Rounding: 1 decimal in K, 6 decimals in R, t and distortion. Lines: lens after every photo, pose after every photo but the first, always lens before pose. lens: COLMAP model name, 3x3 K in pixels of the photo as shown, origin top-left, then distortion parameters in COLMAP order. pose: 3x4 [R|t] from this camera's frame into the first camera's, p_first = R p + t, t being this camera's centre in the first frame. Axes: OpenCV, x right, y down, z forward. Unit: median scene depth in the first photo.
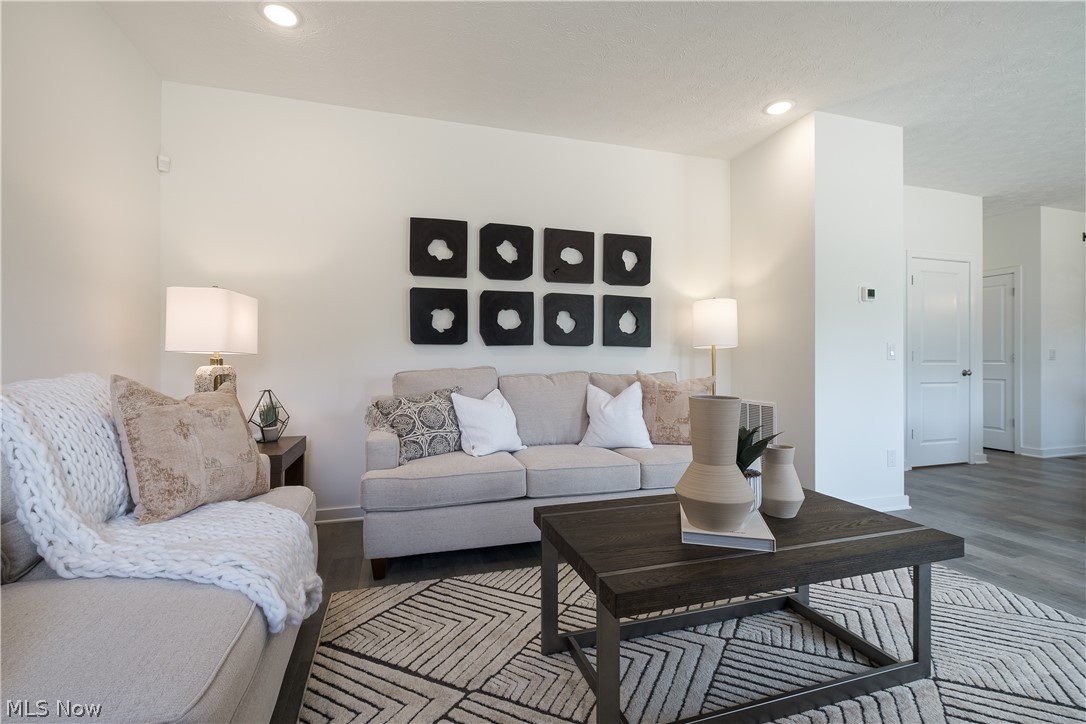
lens RADIAL K [[475.8, 0, 531.0], [0, 475.8, 363.4], [0, 0, 1]] dist [-0.001253, -0.000321]
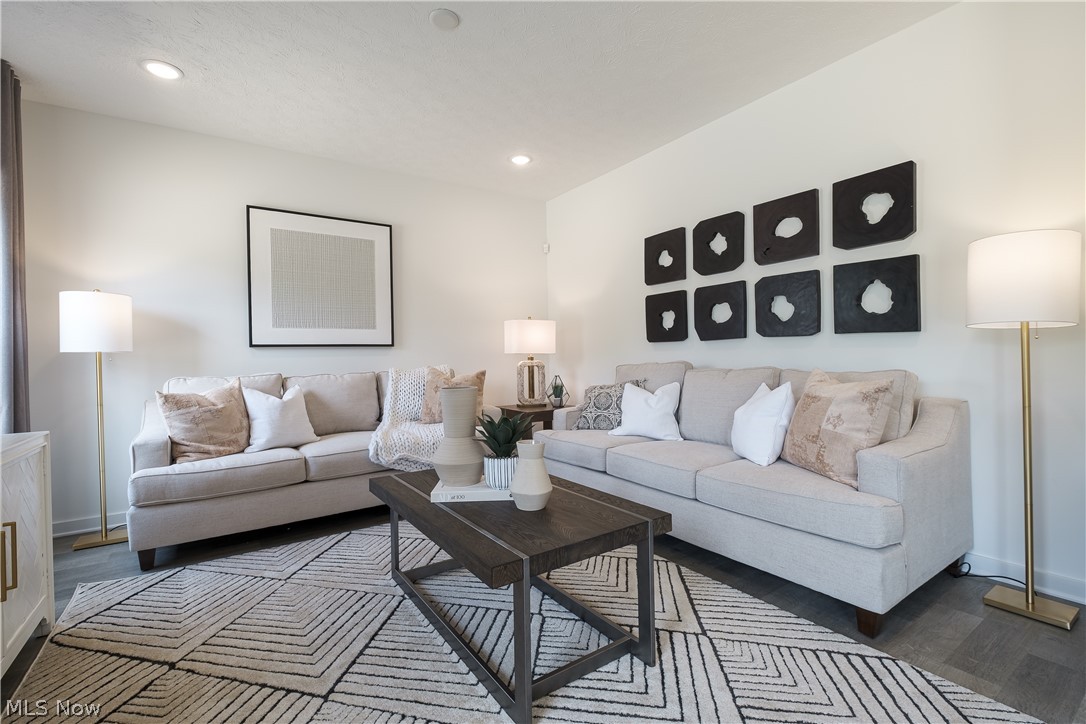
lens RADIAL K [[470.4, 0, 546.7], [0, 470.4, 357.2], [0, 0, 1]] dist [0.014269, -0.011600]
pose [[0.314097, -0.001212, -0.949390, 0.749137], [0.016919, 0.999848, 0.004322, -0.011256], [0.949240, -0.017420, 0.314069, 0.346635]]
